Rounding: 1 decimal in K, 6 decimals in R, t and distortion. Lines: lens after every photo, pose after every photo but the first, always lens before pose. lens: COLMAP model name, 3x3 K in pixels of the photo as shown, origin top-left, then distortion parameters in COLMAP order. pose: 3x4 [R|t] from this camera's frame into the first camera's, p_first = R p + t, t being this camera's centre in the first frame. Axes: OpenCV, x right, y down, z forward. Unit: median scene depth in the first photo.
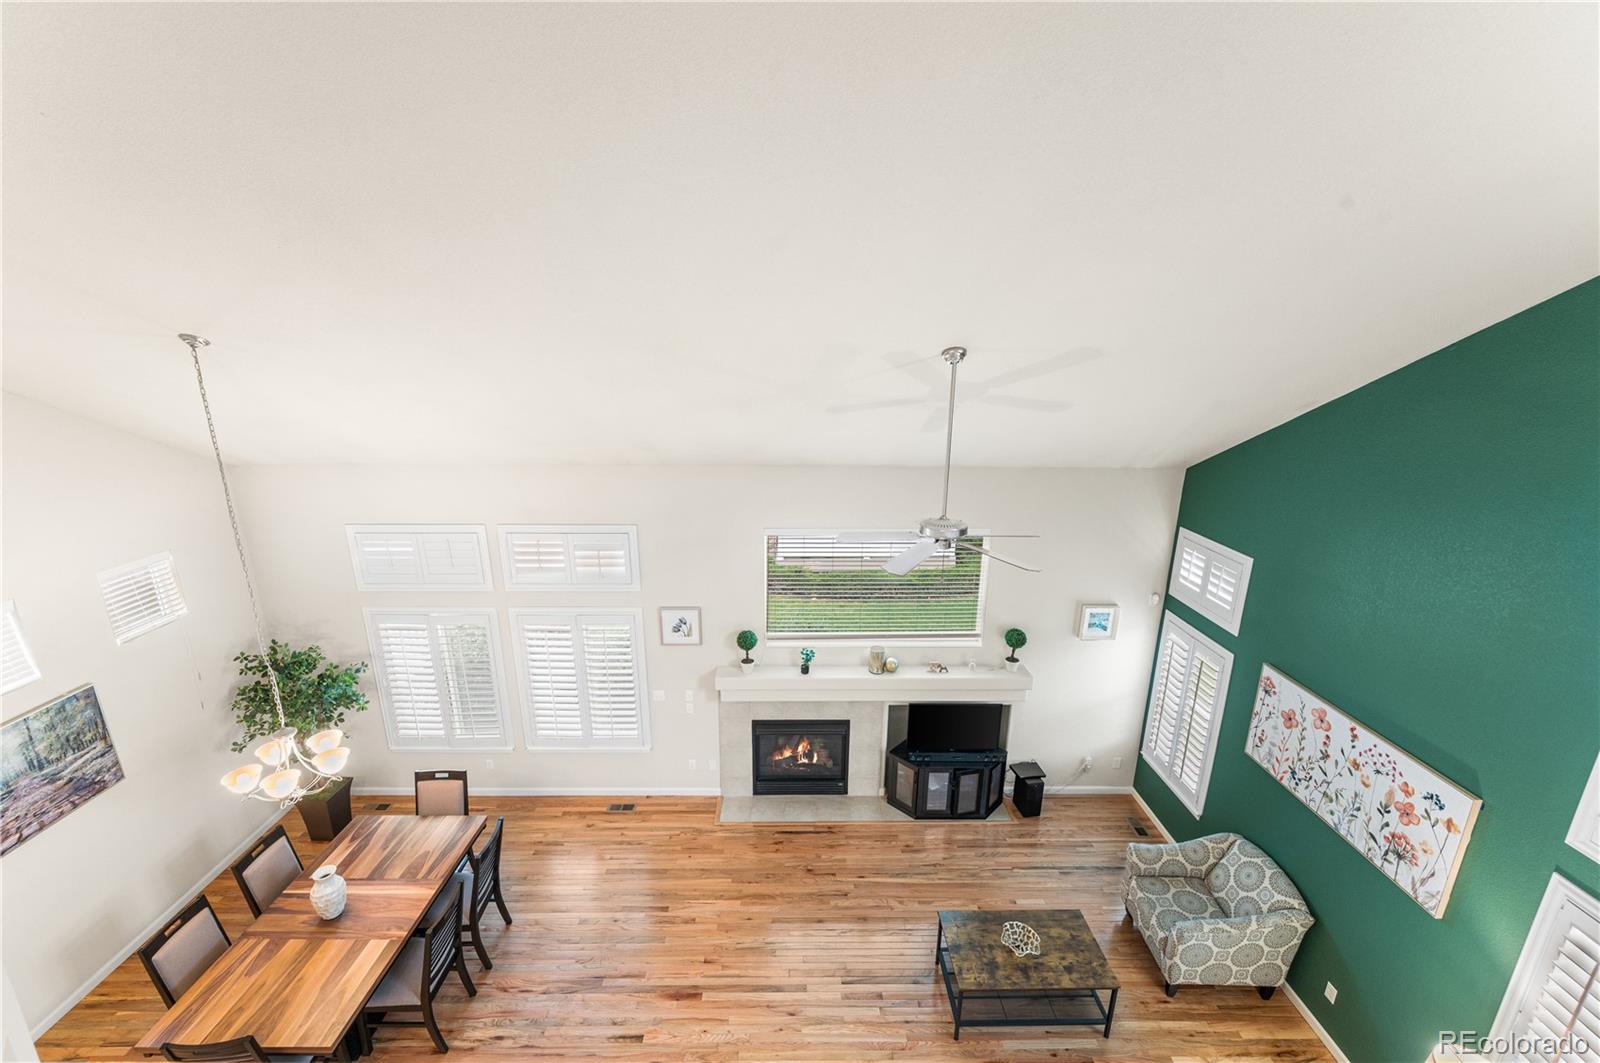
lens RADIAL K [[636.3, 0, 796.2], [0, 636.3, 534.6], [0, 0, 1]] dist [-0.001033, 0.000471]
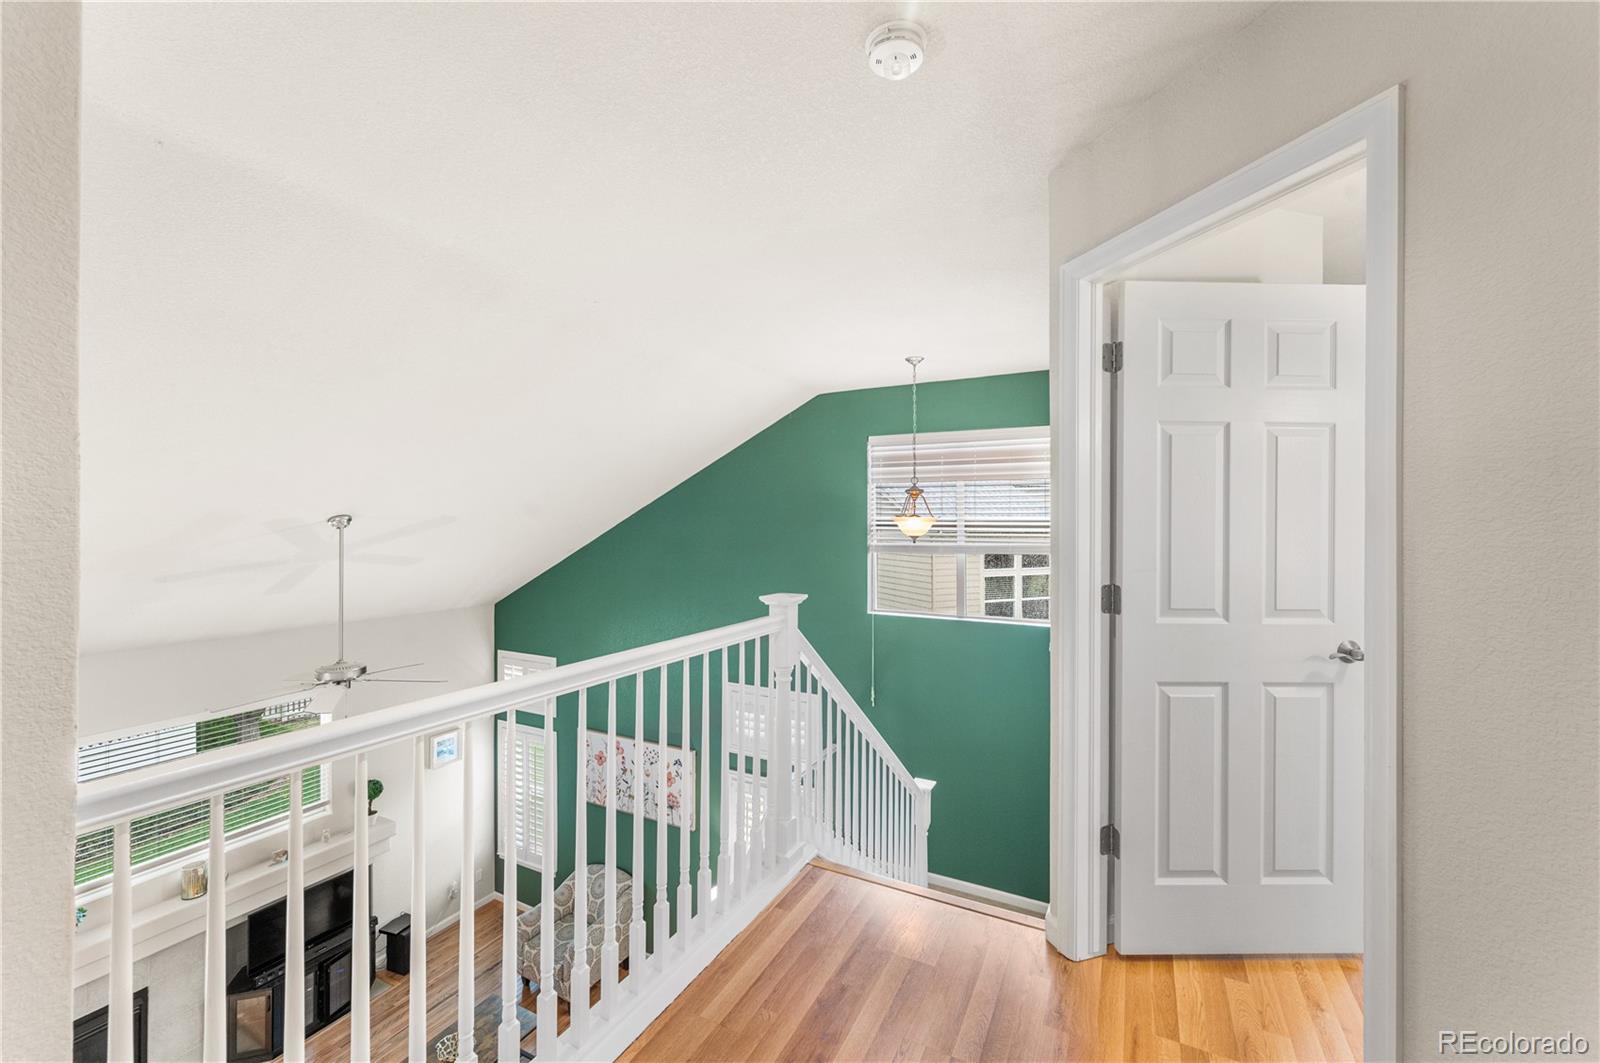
lens RADIAL K [[648.2, 0, 803.3], [0, 648.2, 520.1], [0, 0, 1]] dist [0.001109, 0.000048]
pose [[0.470325, -0.003539, 0.882486, -0.295048], [0.239852, 0.962862, -0.123969, 0.053130], [-0.849274, 0.269972, 0.453706, -0.206456]]
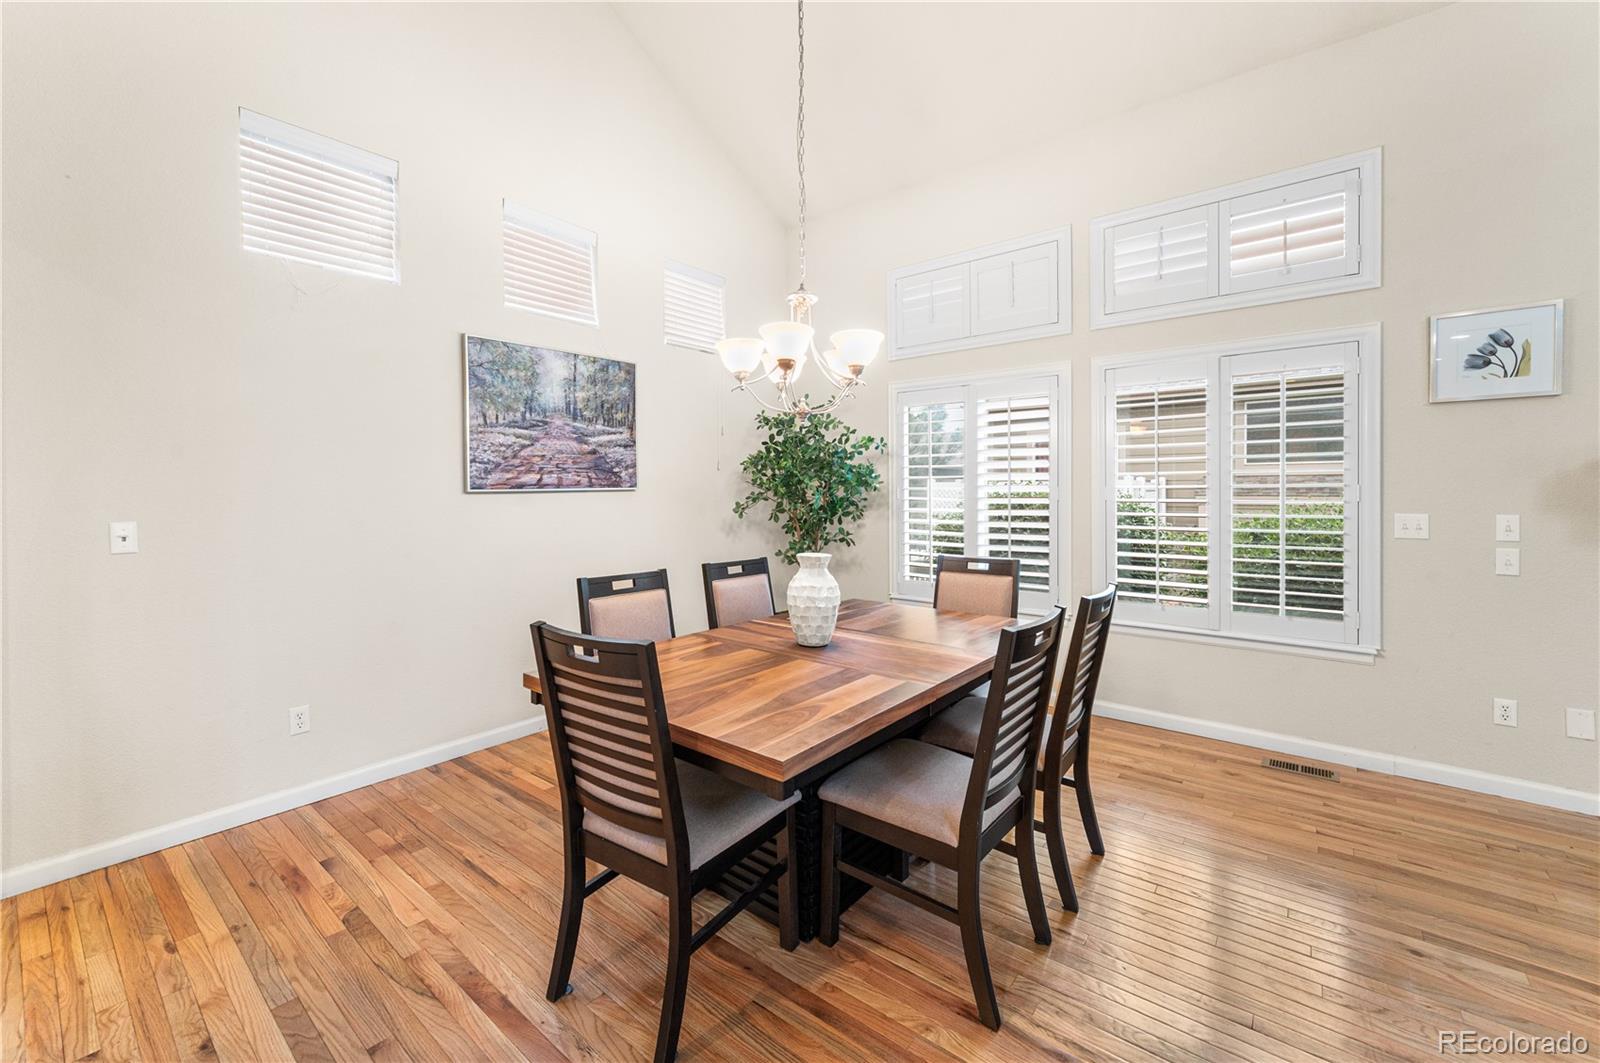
lens RADIAL K [[651.2, 0, 795.3], [0, 651.2, 496.3], [0, 0, 1]] dist [0.000309, 0.000381]
pose [[0.771760, -0.003760, -0.635903, -0.331553], [-0.161353, 0.966099, -0.201537, 0.509515], [0.615103, 0.258144, 0.744990, 0.467472]]
